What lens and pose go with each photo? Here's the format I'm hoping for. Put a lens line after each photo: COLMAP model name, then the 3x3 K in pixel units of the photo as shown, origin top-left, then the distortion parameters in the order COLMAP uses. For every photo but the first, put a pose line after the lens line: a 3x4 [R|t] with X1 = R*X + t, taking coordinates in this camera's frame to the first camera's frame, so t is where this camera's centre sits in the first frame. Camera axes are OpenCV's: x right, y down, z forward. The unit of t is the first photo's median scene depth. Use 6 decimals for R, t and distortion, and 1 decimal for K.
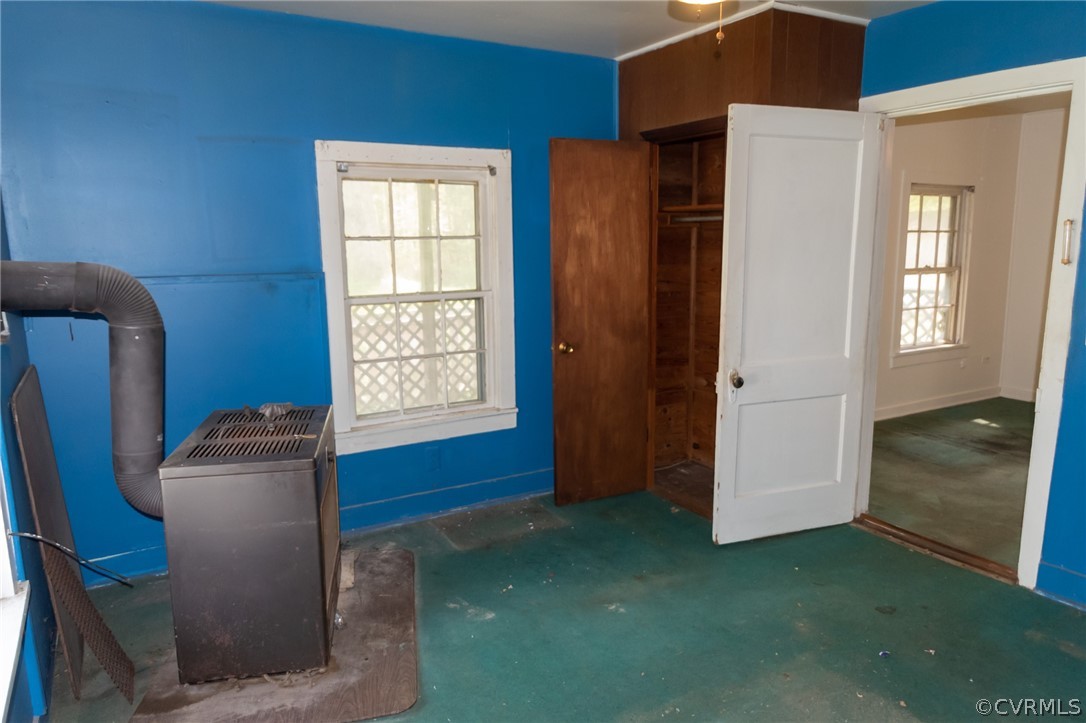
lens RADIAL K [[747.8, 0, 541.0], [0, 747.8, 361.5], [0, 0, 1]] dist [0.000717, -0.002318]
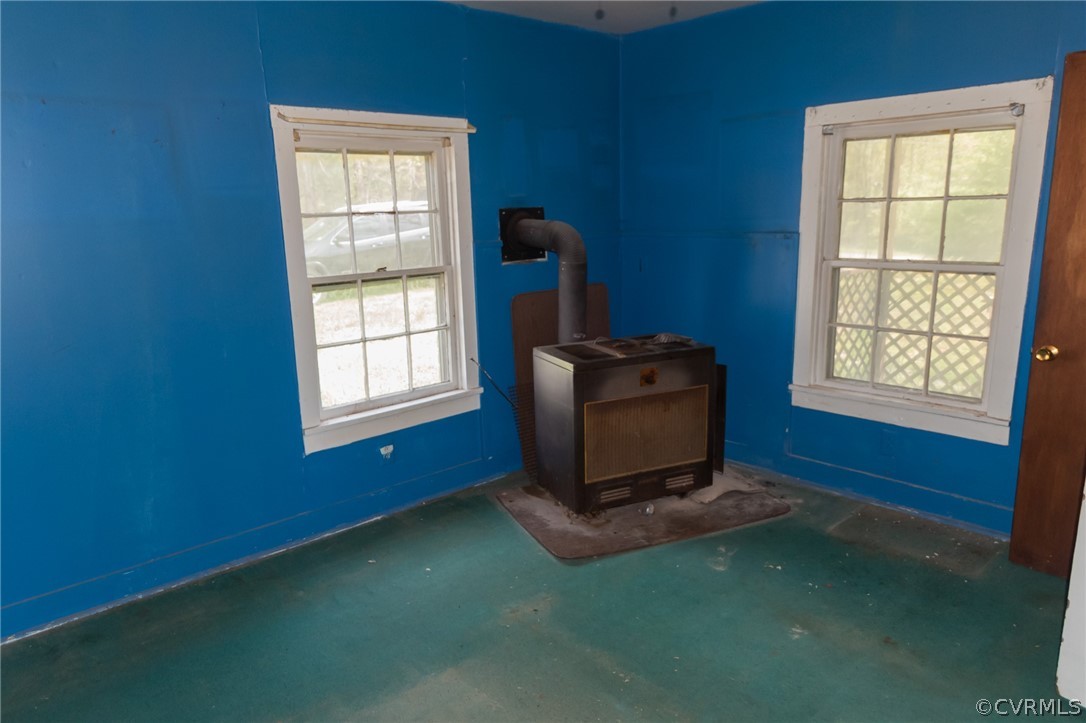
lens RADIAL K [[747.8, 0, 539.6], [0, 747.8, 366.3], [0, 0, 1]] dist [0.000717, -0.002318]
pose [[0.205518, 0.208759, -0.956129, 0.641378], [-0.138183, 0.973386, 0.182825, -0.071999], [0.968849, 0.094547, 0.228895, 0.380702]]
